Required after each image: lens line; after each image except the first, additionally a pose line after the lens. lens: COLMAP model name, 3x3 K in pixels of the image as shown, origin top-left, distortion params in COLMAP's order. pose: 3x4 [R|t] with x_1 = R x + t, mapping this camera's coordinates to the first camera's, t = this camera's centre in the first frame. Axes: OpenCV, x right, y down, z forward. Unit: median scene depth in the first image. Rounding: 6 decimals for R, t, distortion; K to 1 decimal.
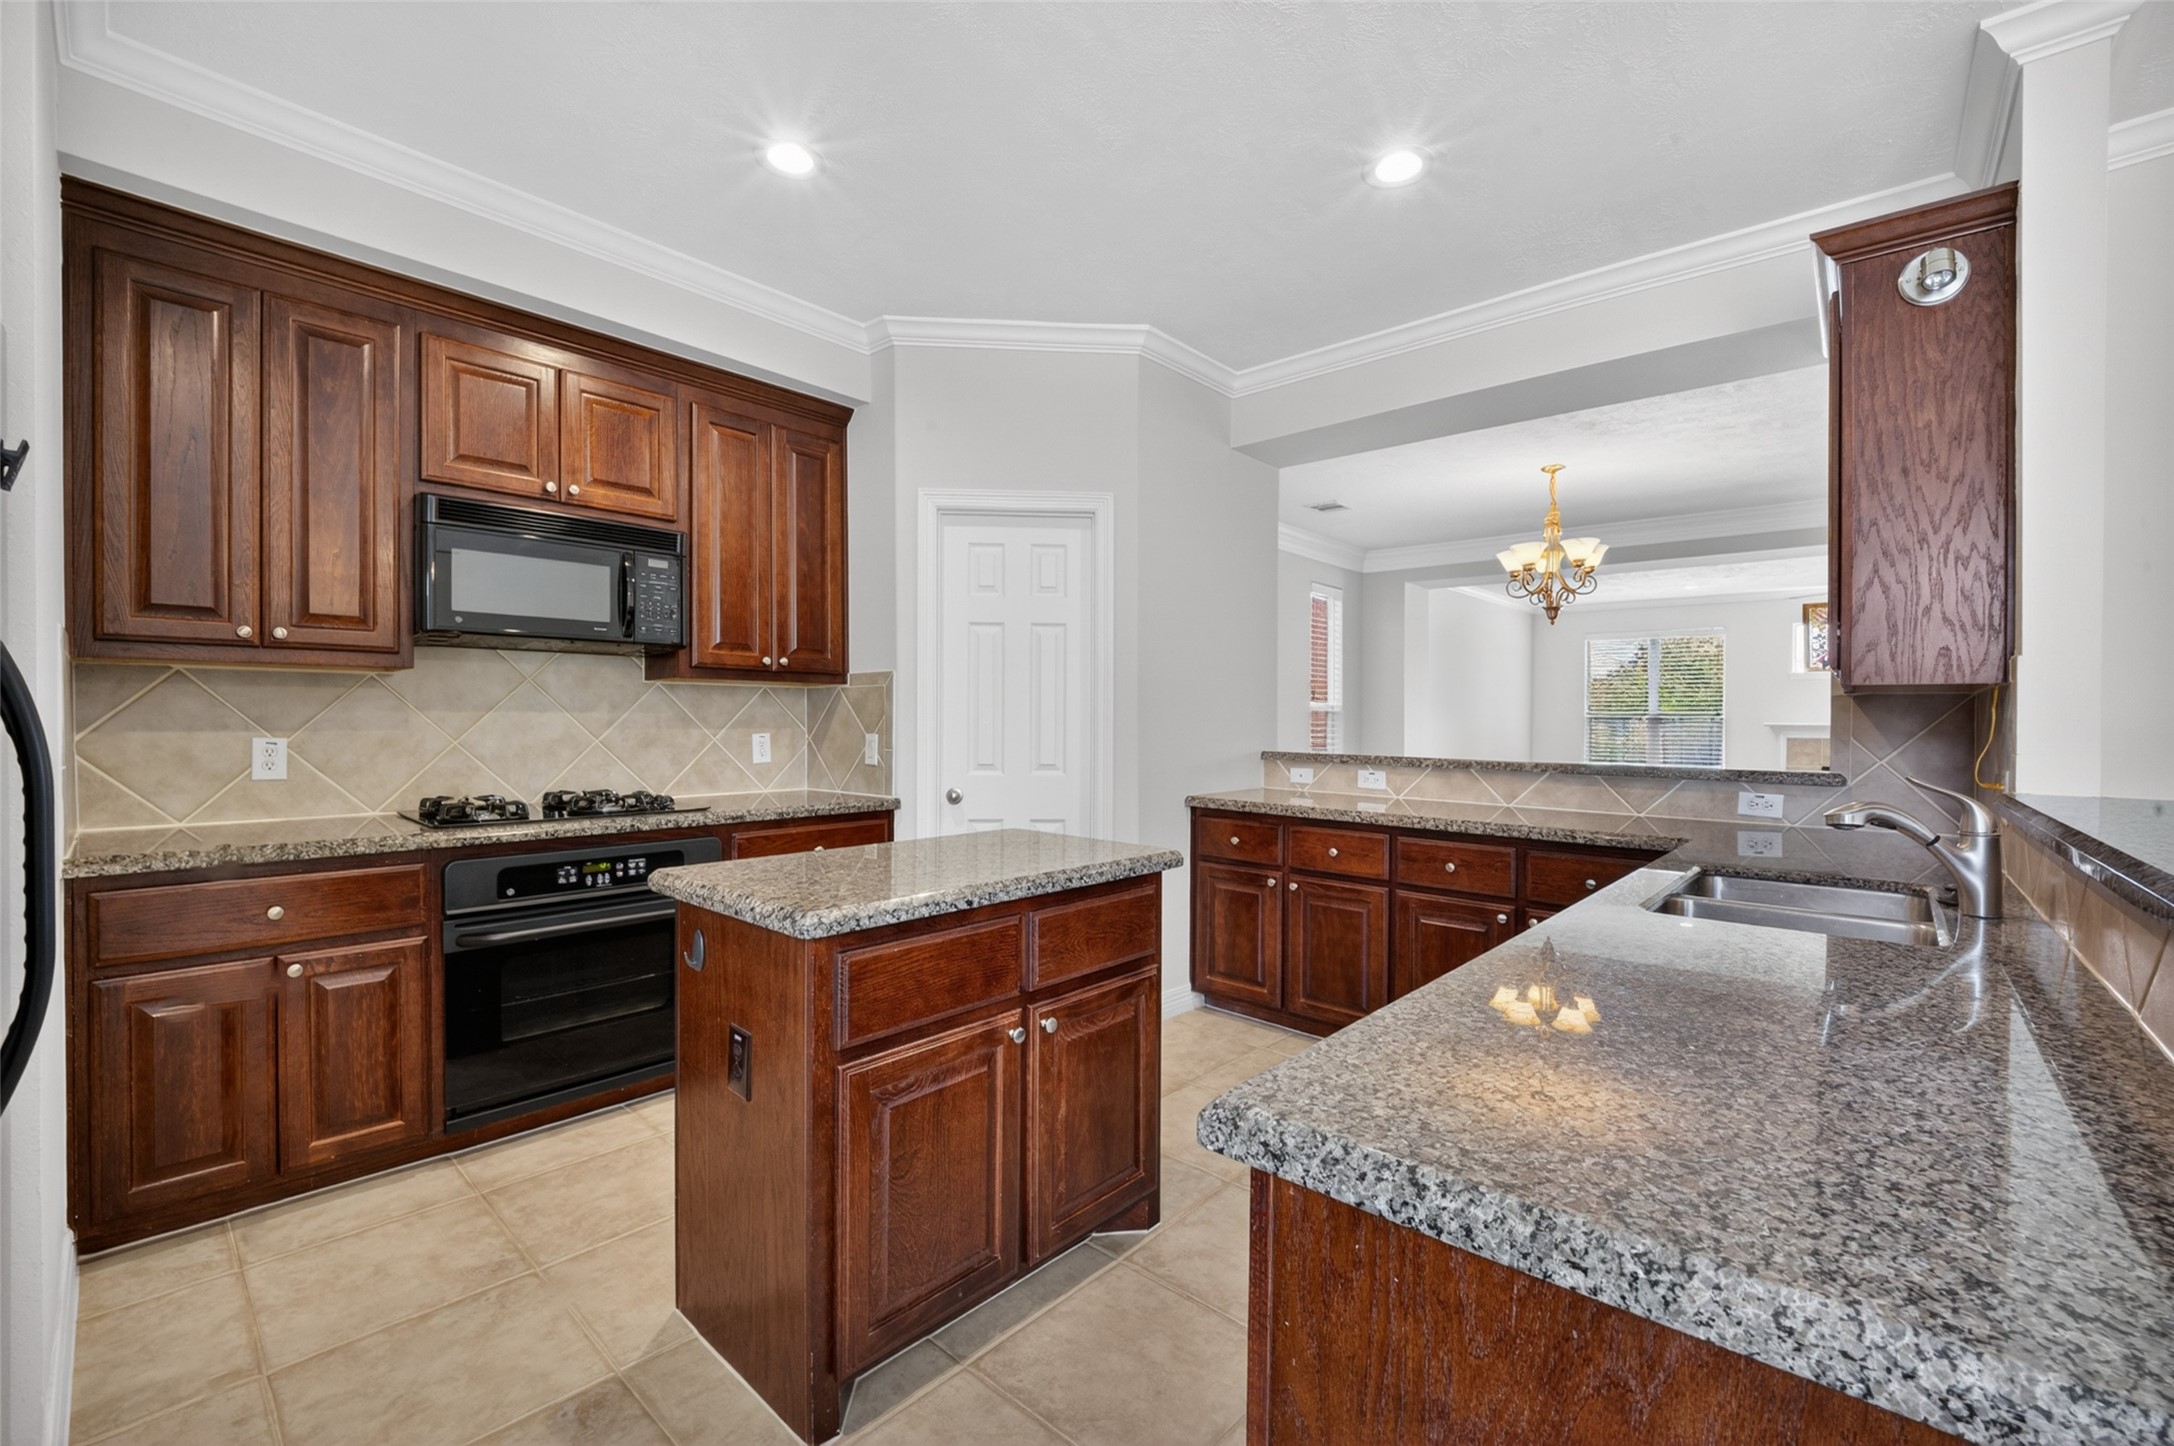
lens RADIAL K [[907.8, 0, 1061.9], [0, 907.8, 729.7], [0, 0, 1]] dist [-0.001874, -0.000599]
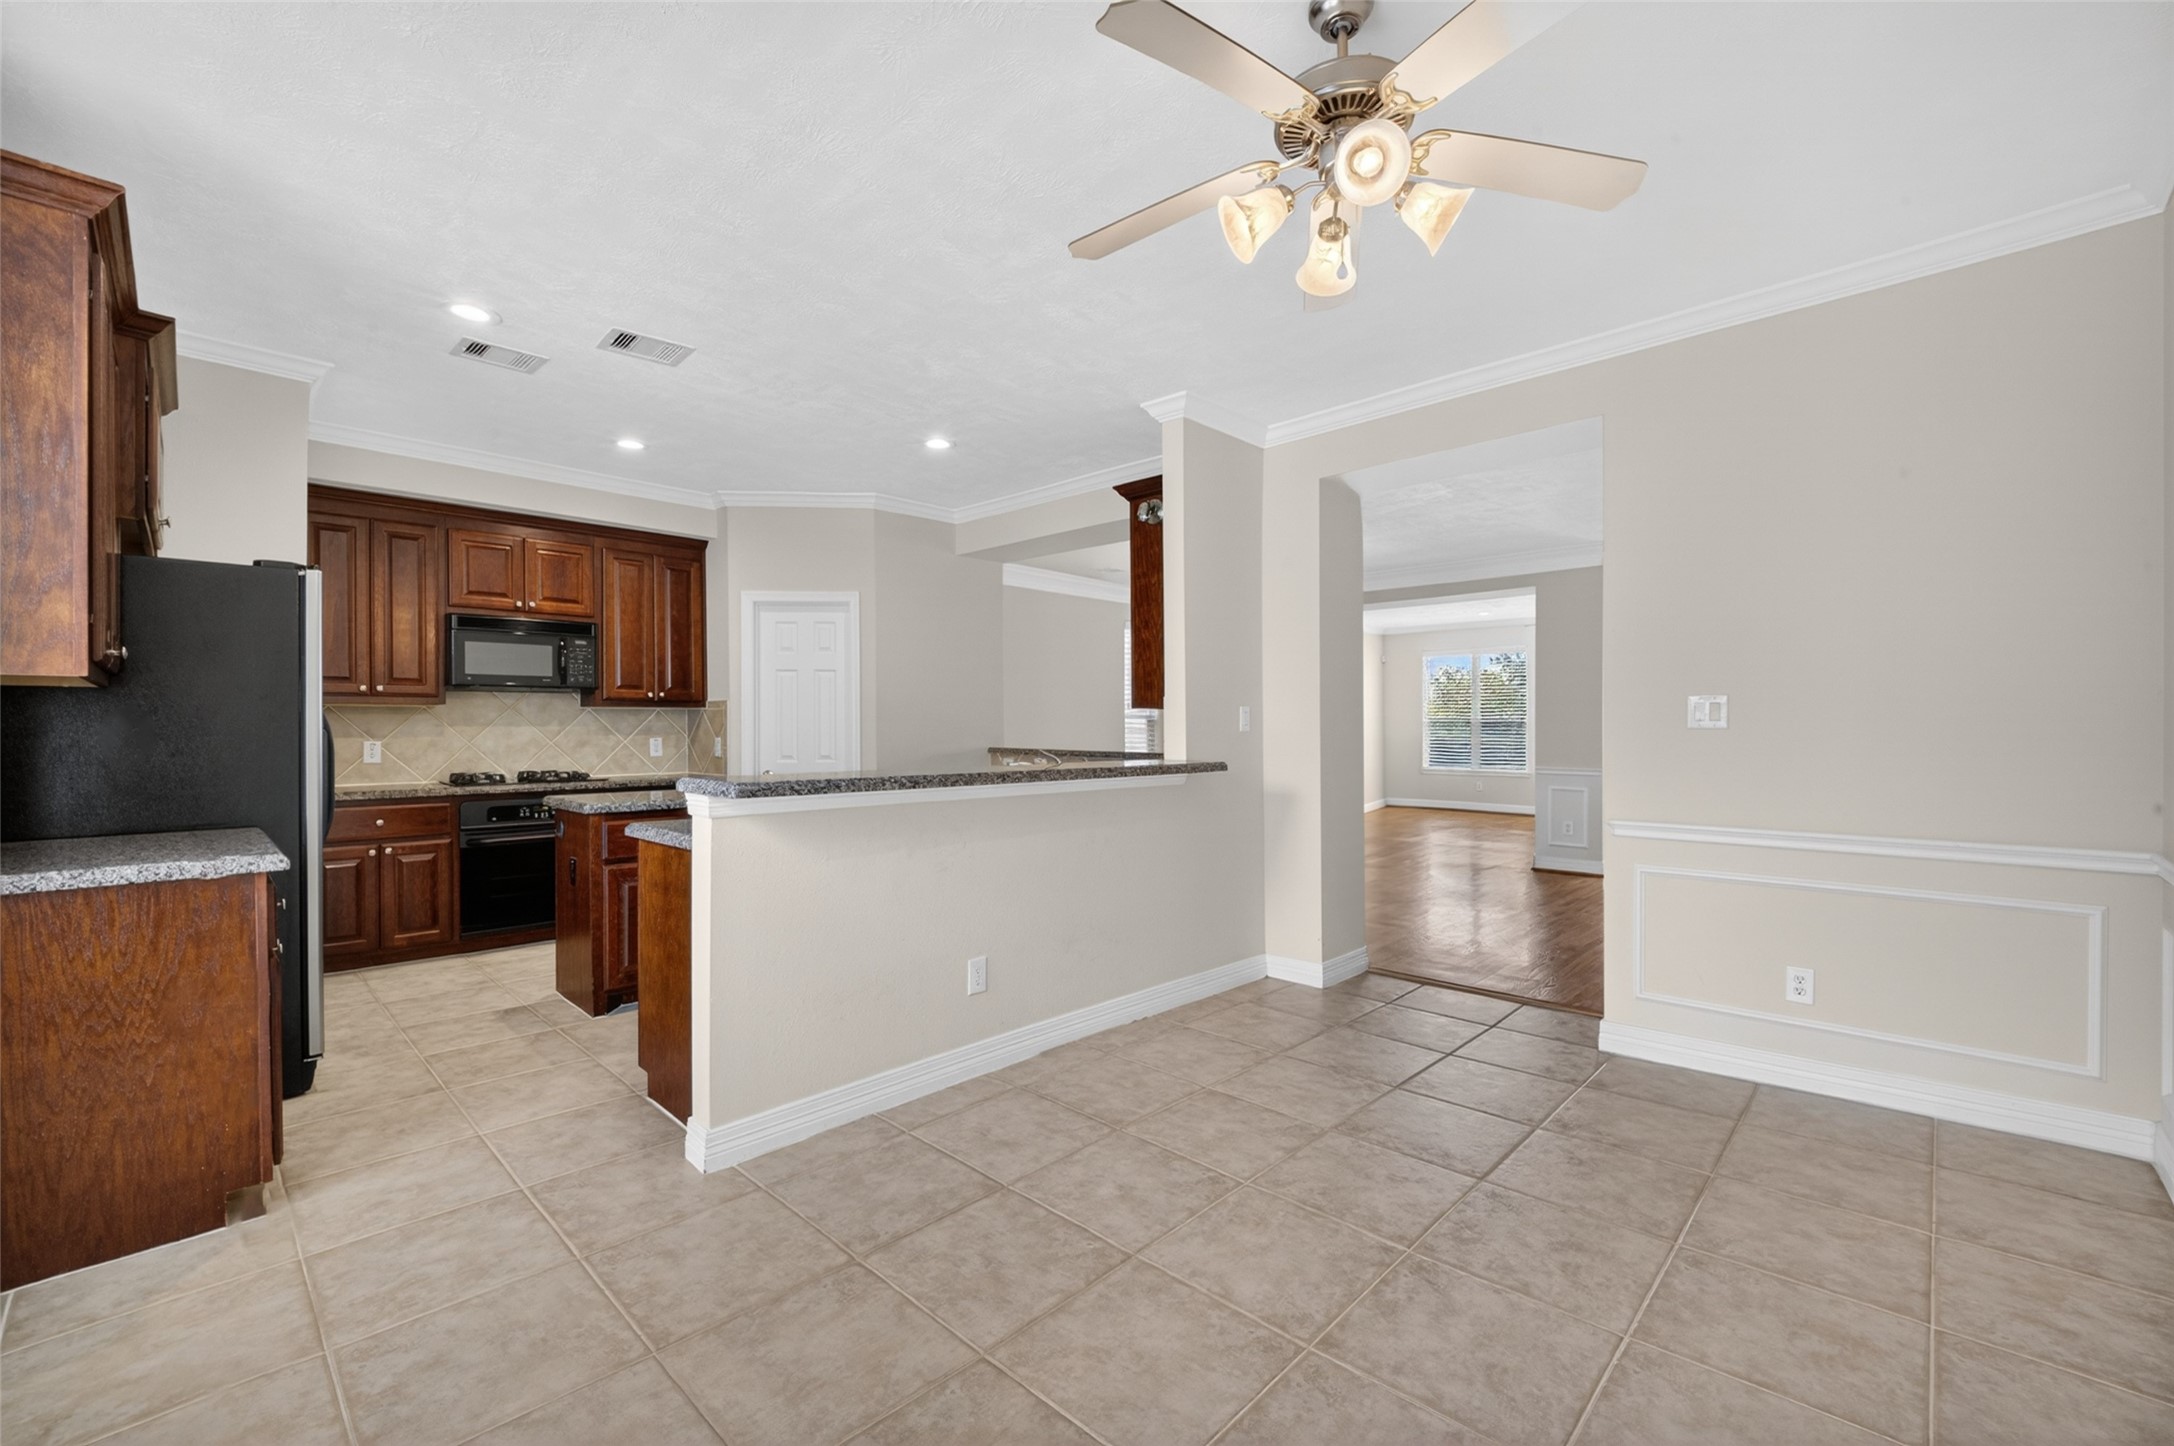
lens RADIAL K [[907.8, 0, 1061.9], [0, 907.8, 729.7], [0, 0, 1]] dist [-0.001874, -0.000599]
pose [[0.999231, -0.008102, -0.038363, 0.582919], [0.007749, 0.999926, -0.009345, 0.012687], [0.038436, 0.009040, 0.999220, -0.763978]]
